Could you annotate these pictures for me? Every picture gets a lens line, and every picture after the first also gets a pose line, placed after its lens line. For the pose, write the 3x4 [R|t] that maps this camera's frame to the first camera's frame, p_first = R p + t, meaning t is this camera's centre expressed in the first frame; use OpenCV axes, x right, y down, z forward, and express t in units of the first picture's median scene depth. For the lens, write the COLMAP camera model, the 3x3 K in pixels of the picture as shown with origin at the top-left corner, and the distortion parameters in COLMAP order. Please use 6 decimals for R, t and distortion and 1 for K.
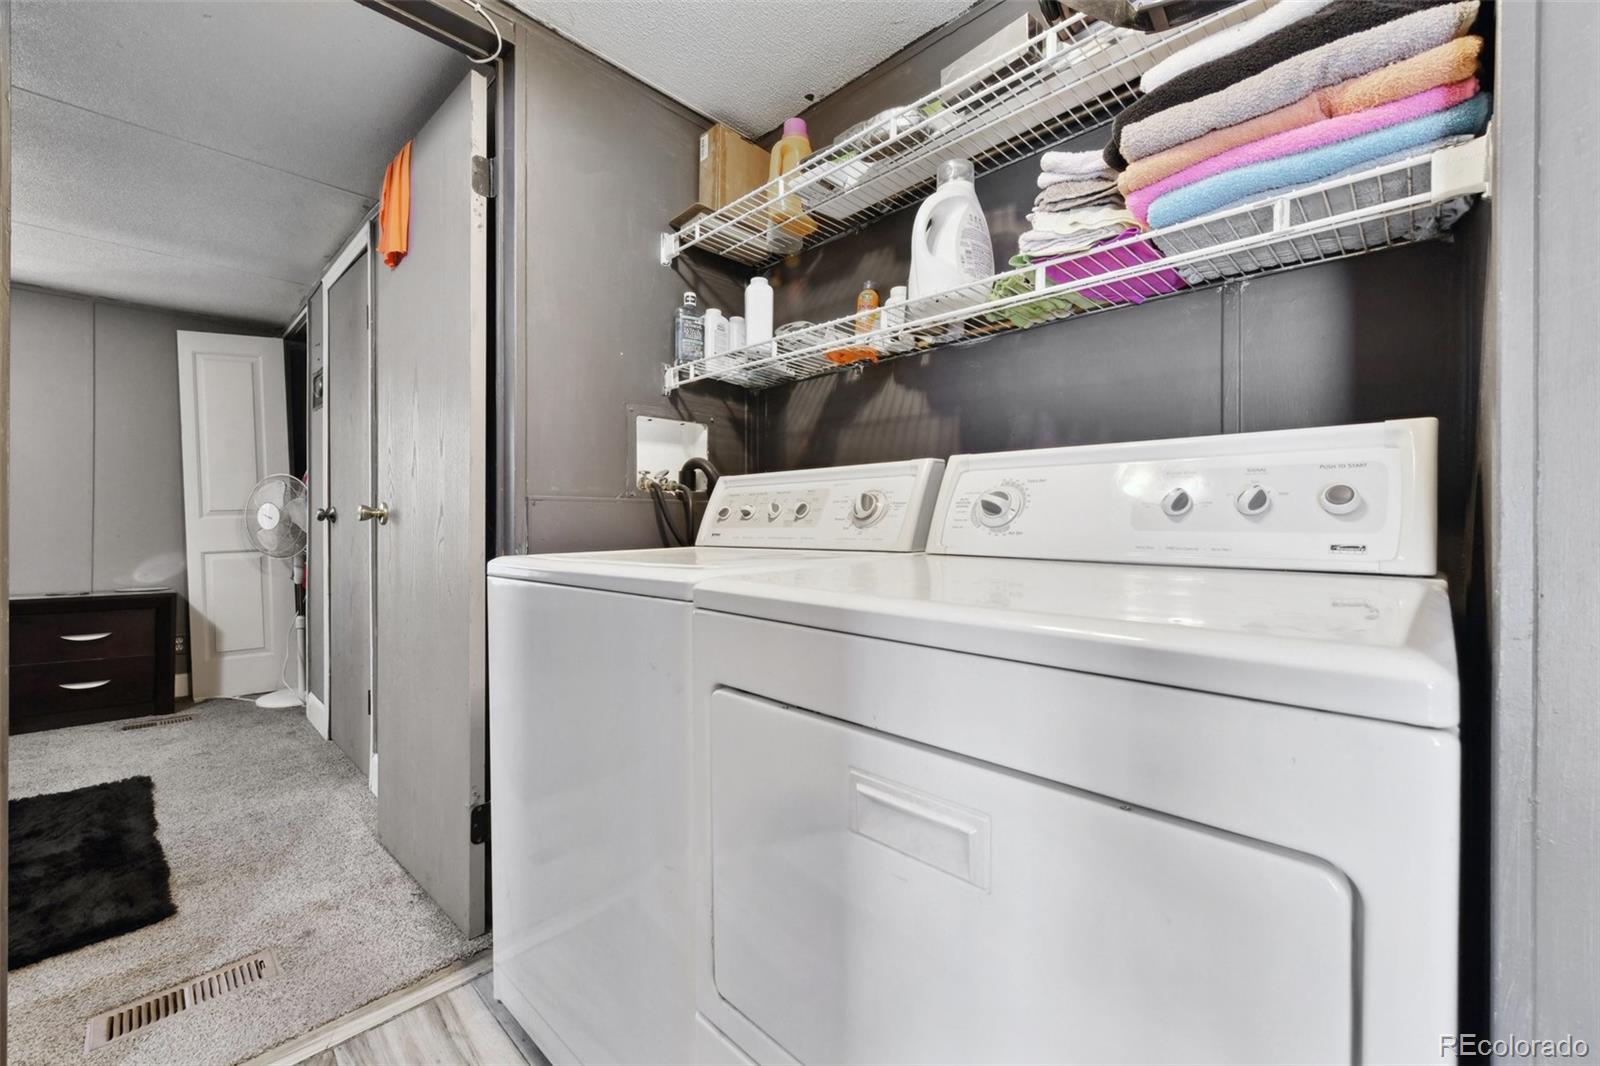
lens RADIAL K [[648.3, 0, 799.3], [0, 648.3, 528.0], [0, 0, 1]] dist [0.006172, -0.001446]
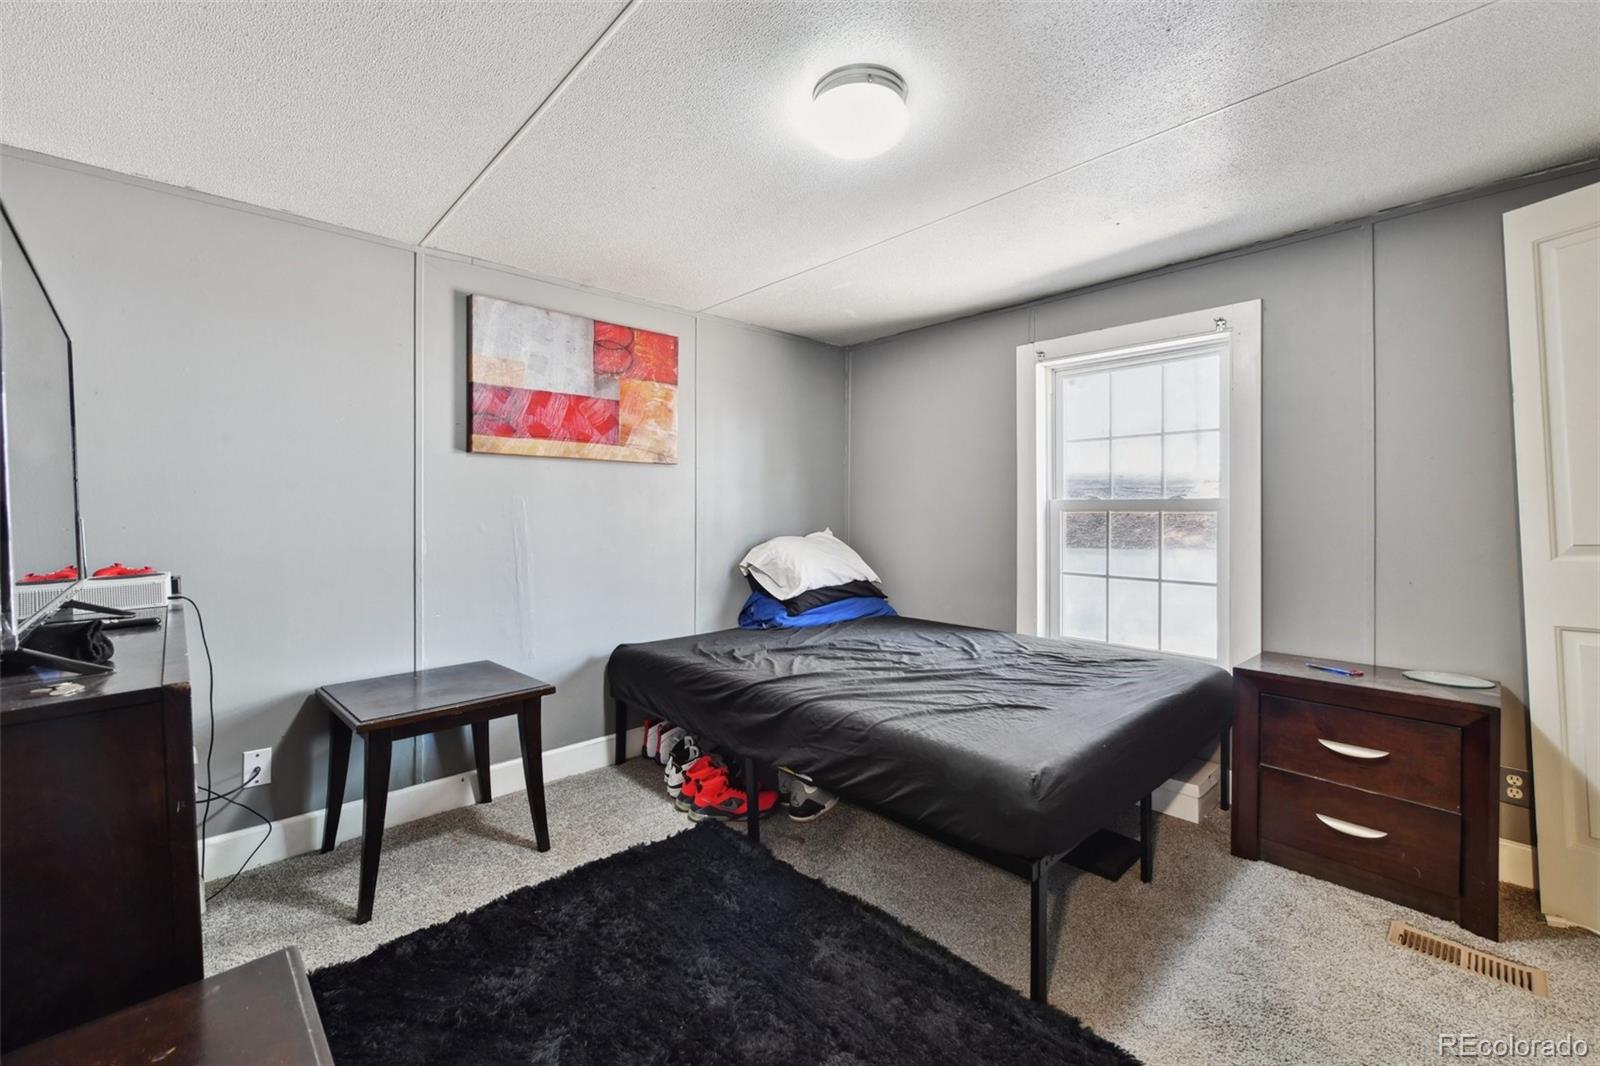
lens RADIAL K [[657.3, 0, 799.3], [0, 657.3, 521.1], [0, 0, 1]] dist [0.001942, -0.000030]
pose [[-0.030618, -0.004346, -0.999522, -0.369966], [0.000650, 0.999990, -0.004368, -0.046292], [0.999531, -0.000783, -0.030614, 0.408994]]
